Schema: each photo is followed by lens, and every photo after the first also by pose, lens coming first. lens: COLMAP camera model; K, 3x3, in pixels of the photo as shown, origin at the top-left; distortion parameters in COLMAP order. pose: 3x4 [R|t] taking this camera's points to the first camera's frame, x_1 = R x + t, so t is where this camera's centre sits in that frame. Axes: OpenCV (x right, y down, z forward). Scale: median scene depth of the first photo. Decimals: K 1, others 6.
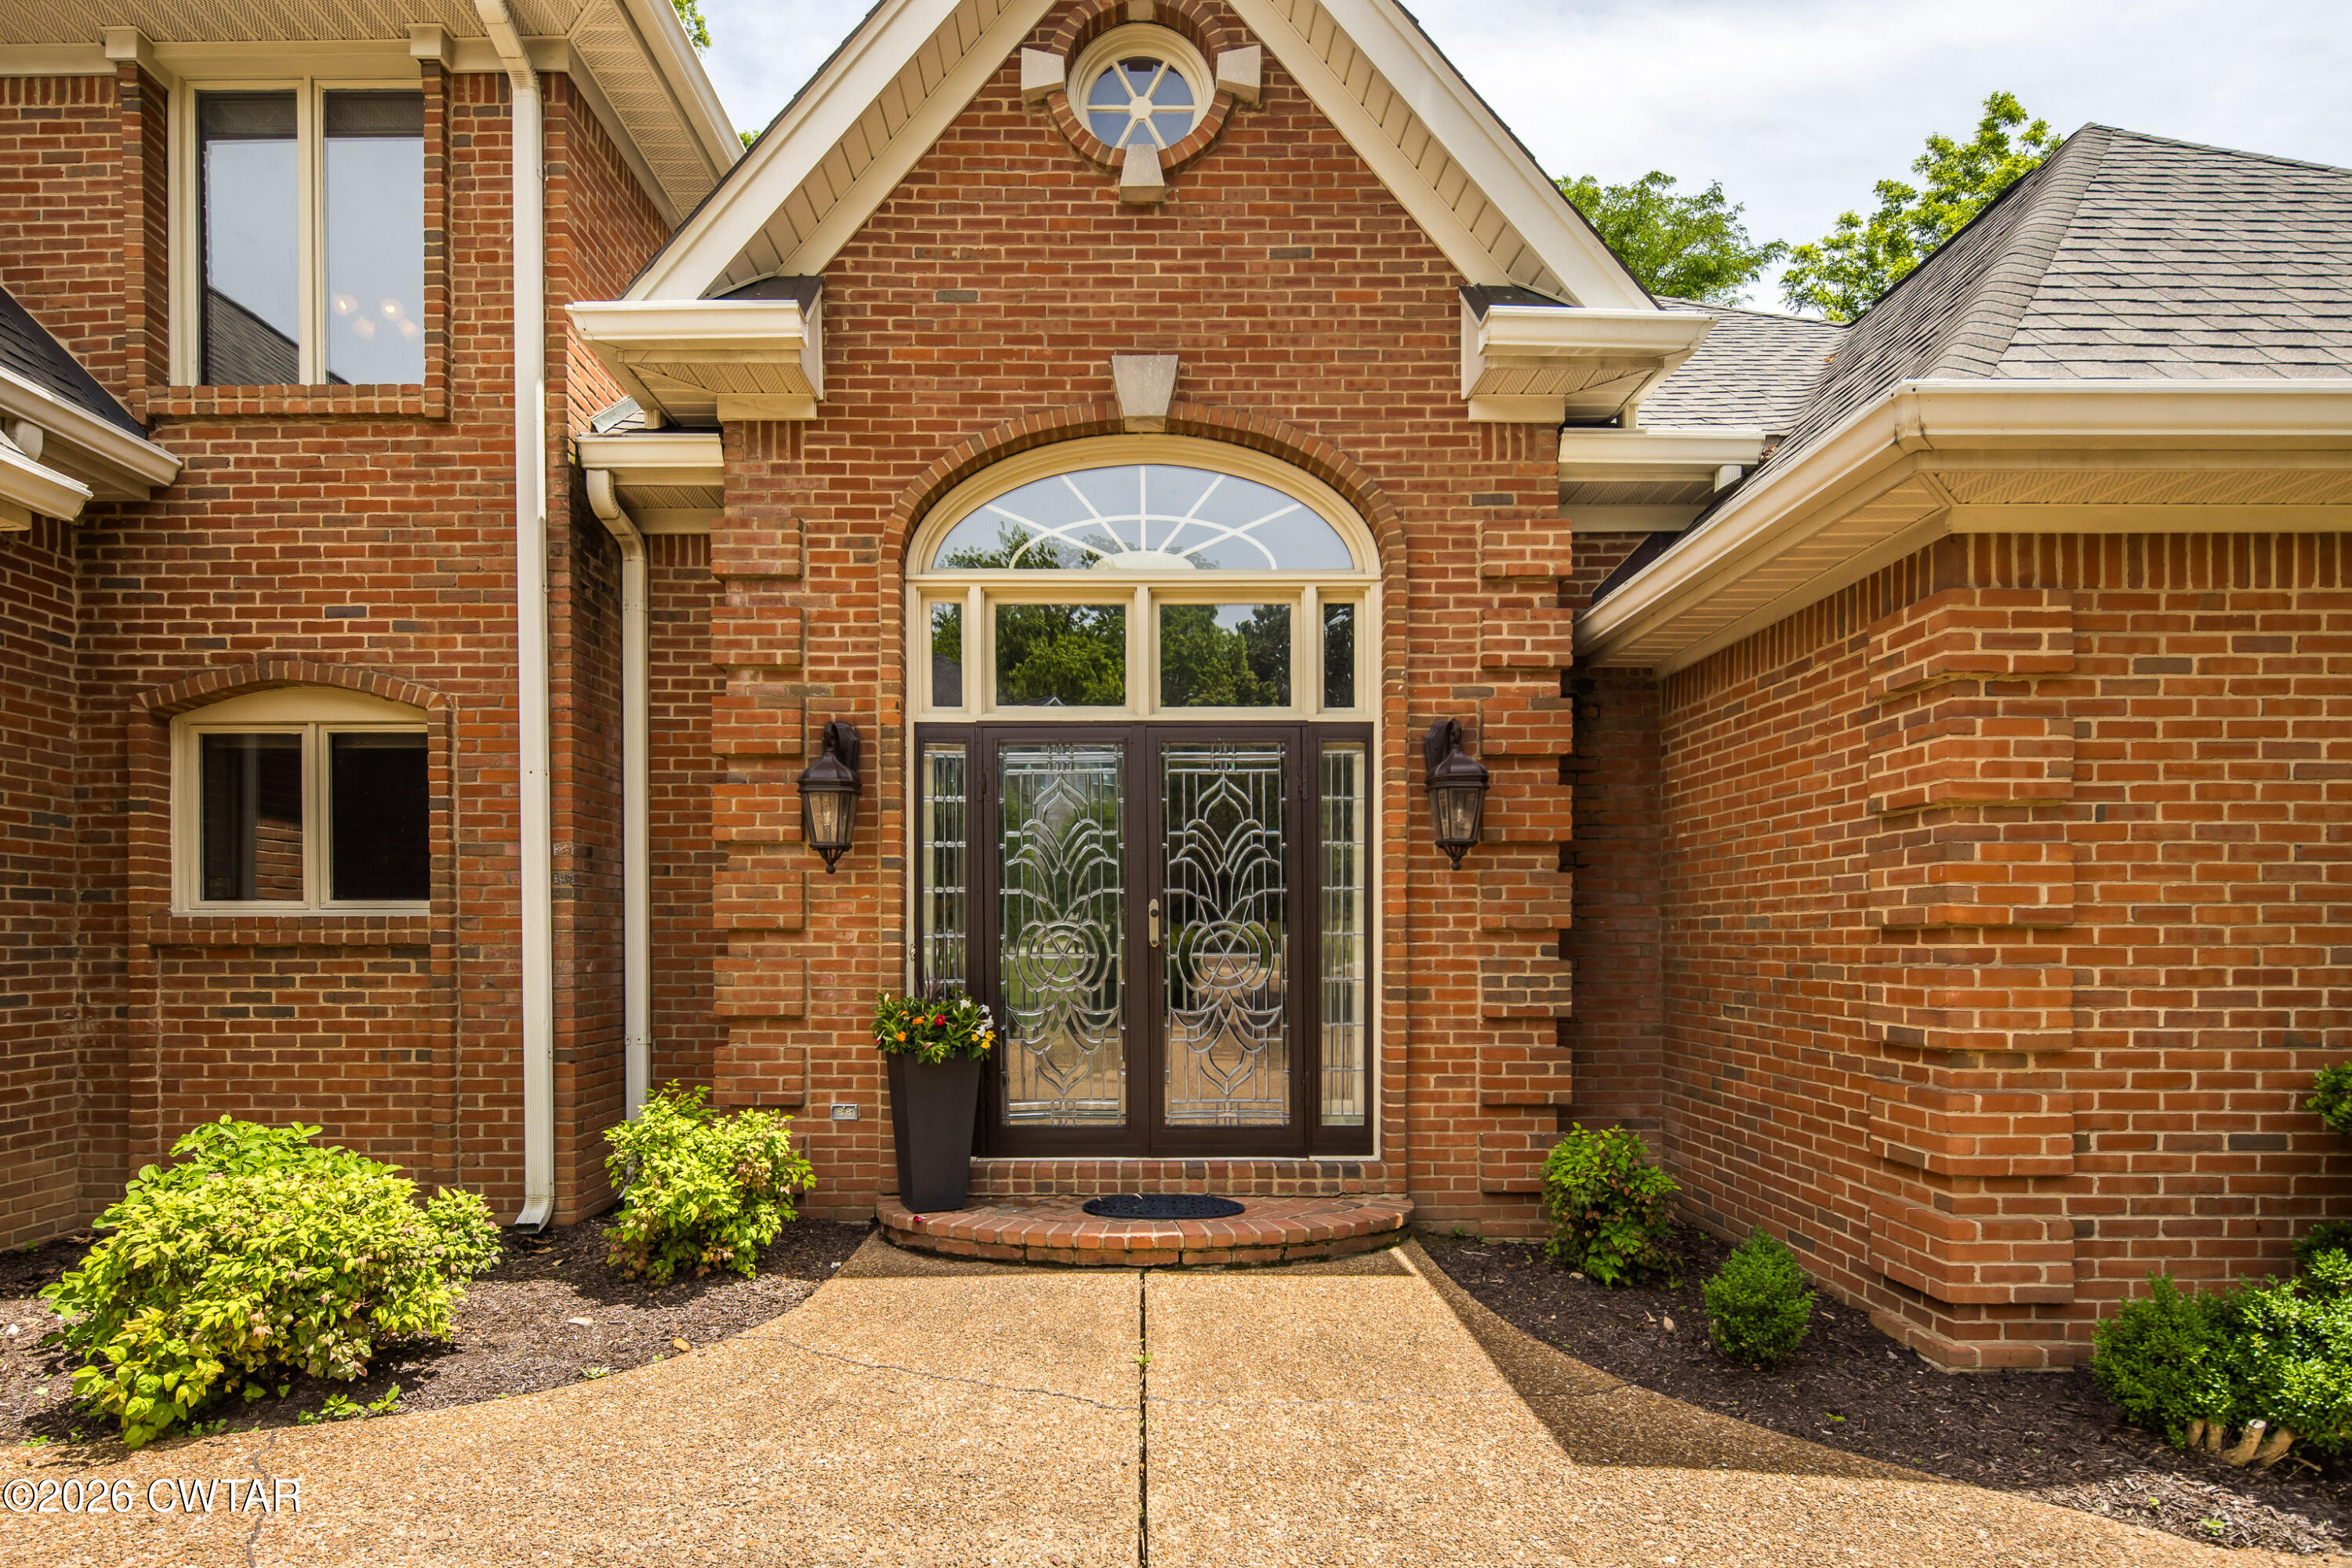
lens RADIAL K [[1178.9, 0, 1135.7], [0, 1178.9, 954.9], [0, 0, 1]] dist [0.000969, -0.001462]
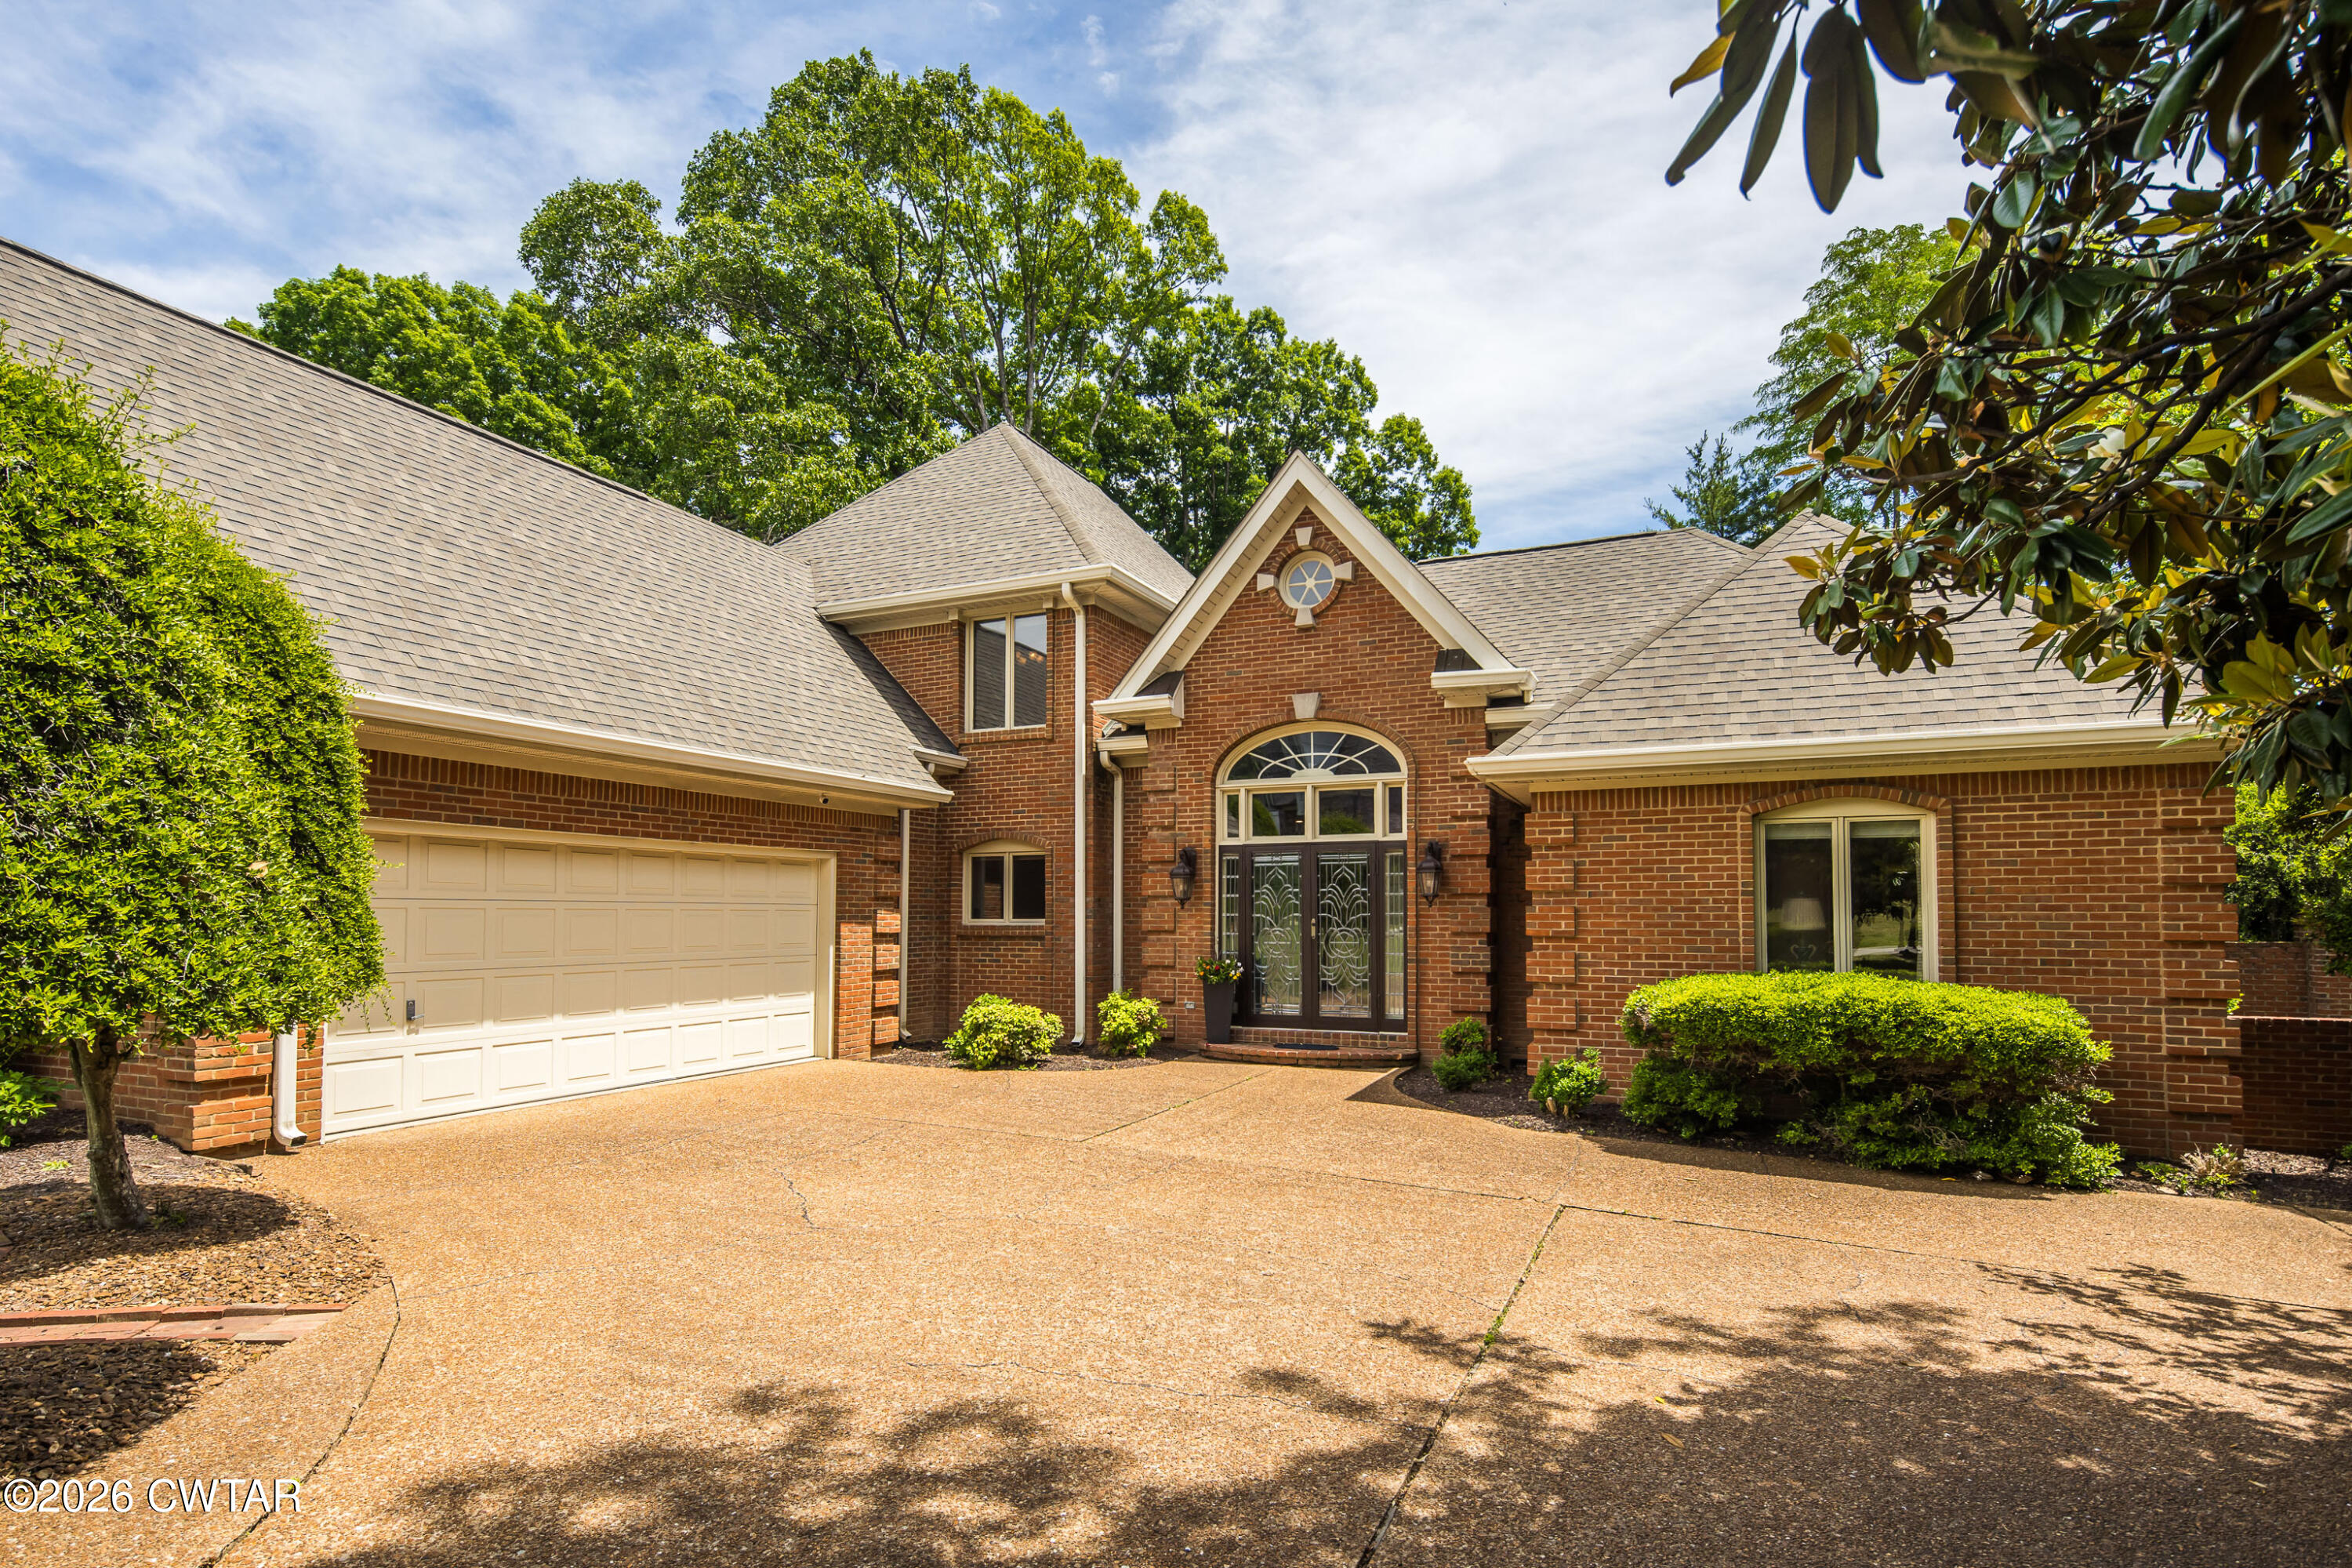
lens RADIAL K [[1162.2, 0, 1177.5], [0, 1162.2, 859.5], [0, 0, 1]] dist [-0.001606, -0.000670]
pose [[0.913975, -0.018701, -0.405338, 0.723722], [-0.006325, 0.998159, -0.060314, -0.023976], [0.405720, 0.057689, 0.912175, -1.250442]]
